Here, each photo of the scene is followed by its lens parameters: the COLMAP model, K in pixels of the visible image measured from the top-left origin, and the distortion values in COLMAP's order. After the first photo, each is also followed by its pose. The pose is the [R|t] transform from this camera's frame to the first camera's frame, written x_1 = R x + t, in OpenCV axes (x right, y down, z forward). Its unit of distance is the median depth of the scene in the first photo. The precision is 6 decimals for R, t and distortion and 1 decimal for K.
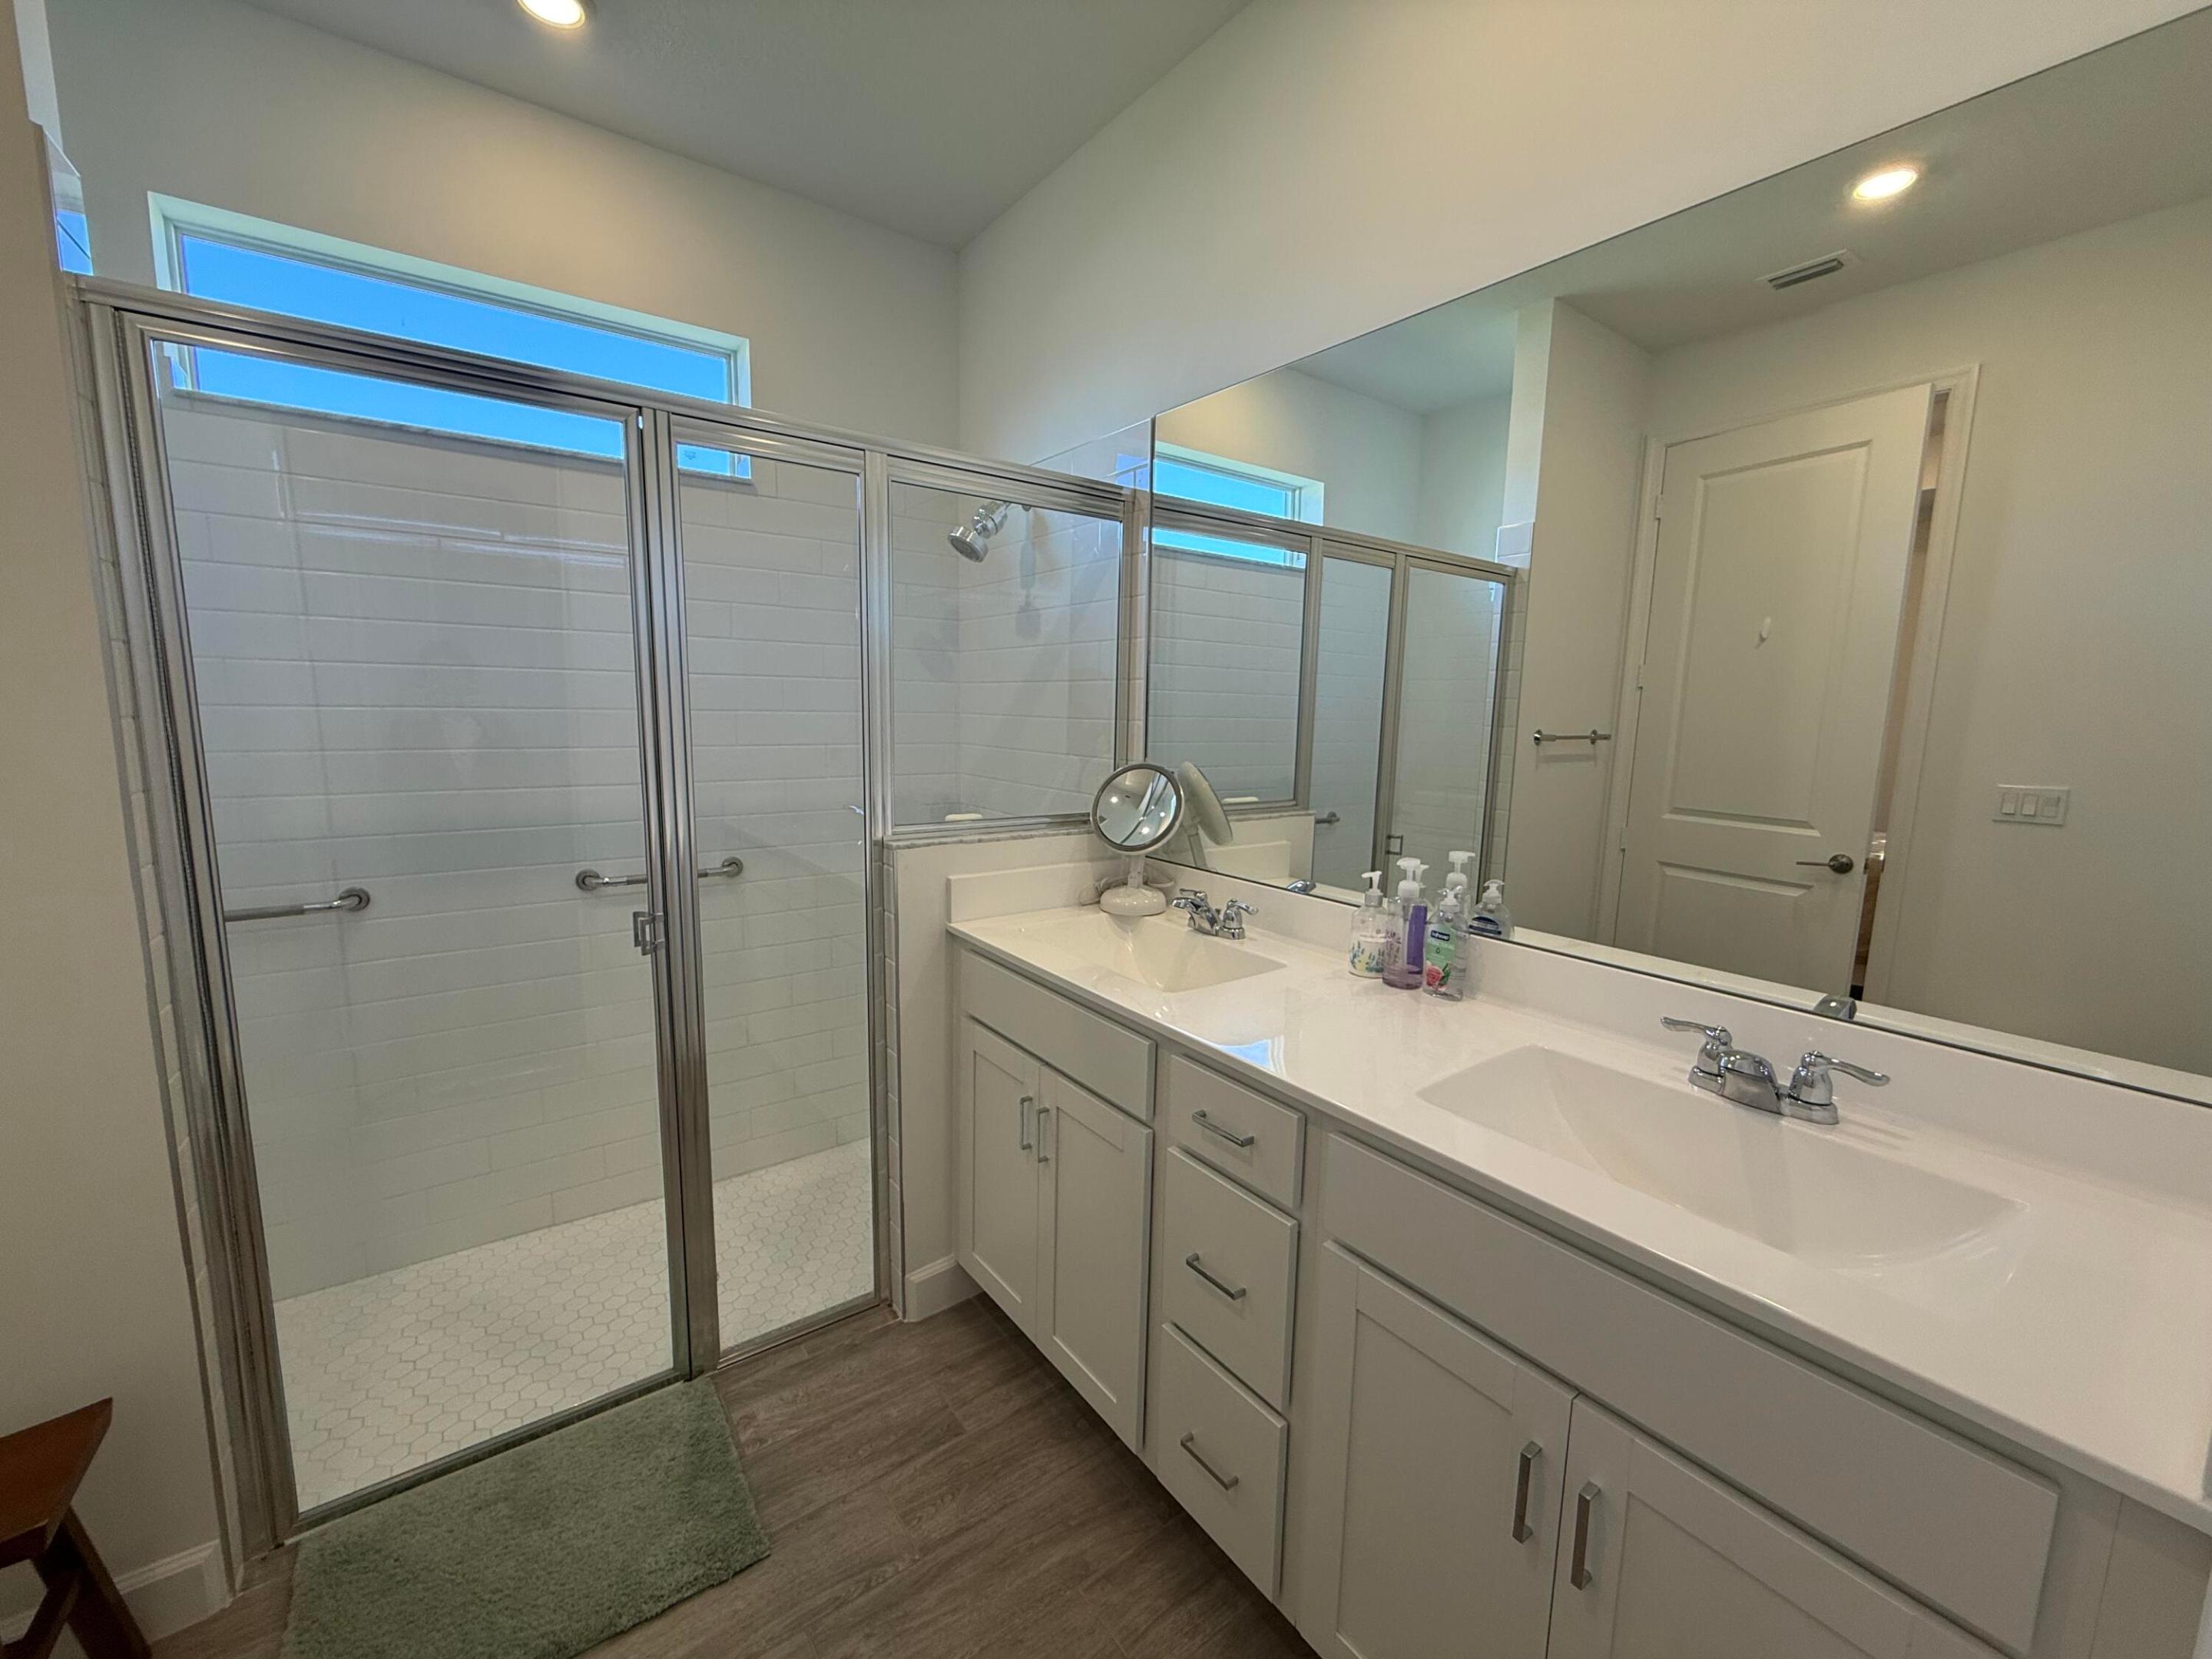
lens RADIAL K [[884.0, 0, 1103.7], [0, 884.0, 825.8], [0, 0, 1]] dist [-0.003686, 0.000174]
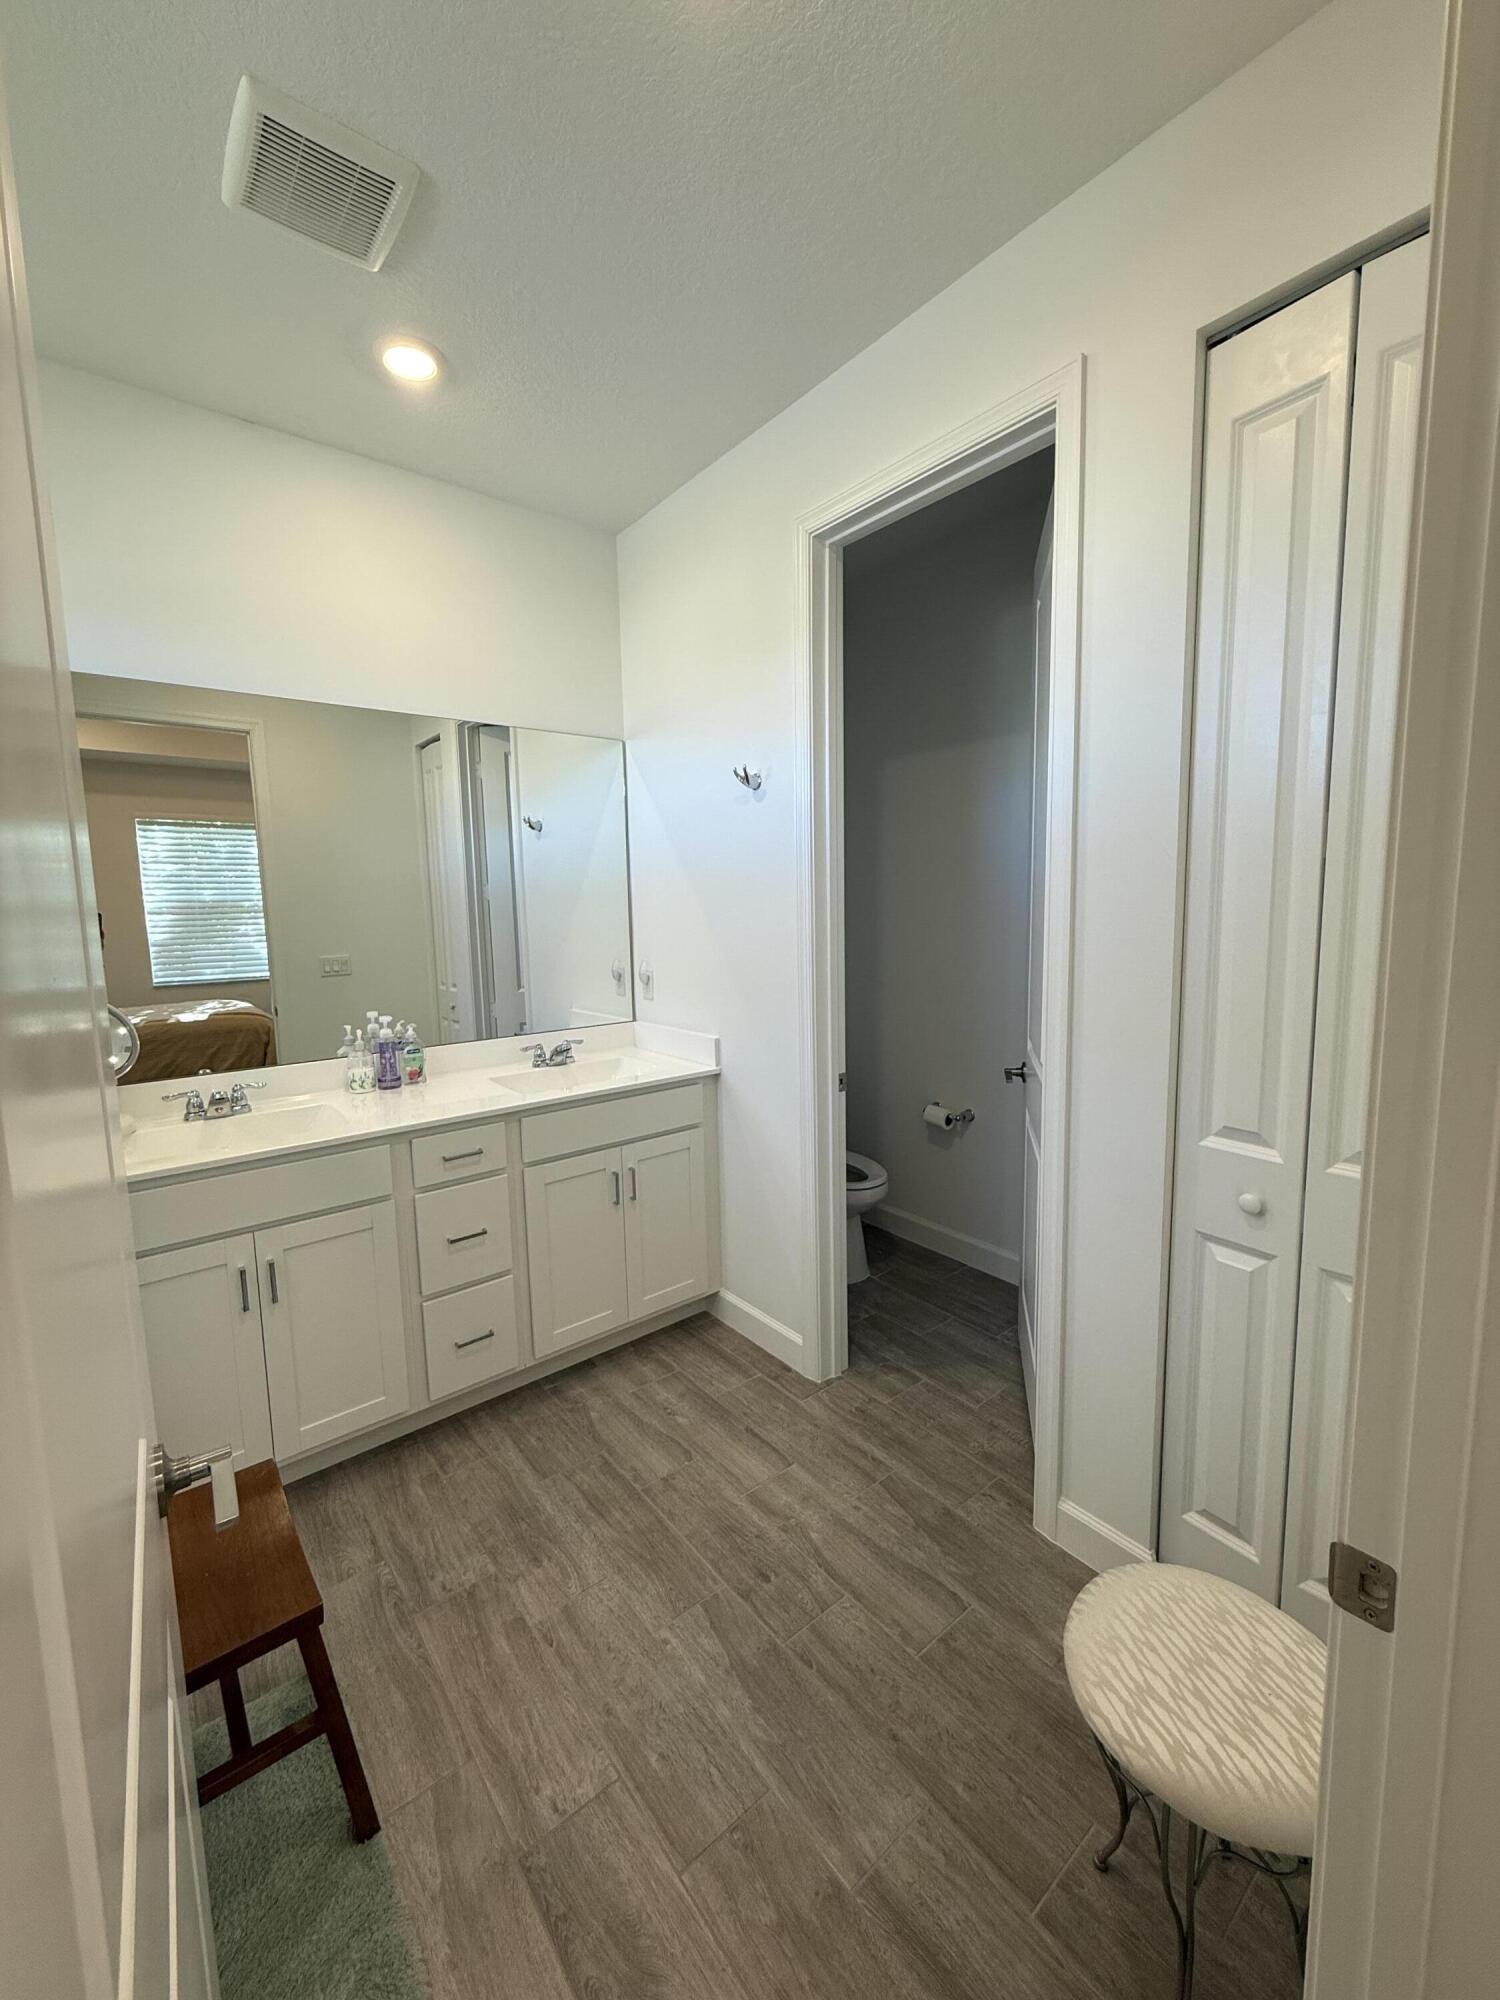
lens RADIAL K [[799.3, 0, 750.0], [0, 799.3, 1000.0], [0, 0, 1]] dist [-0.003686, 0.000174]
pose [[-0.037946, -0.139377, 0.989512, -1.436263], [0.154937, 0.977430, 0.143617, -0.125849], [-0.987195, 0.158761, -0.015495, 0.335261]]
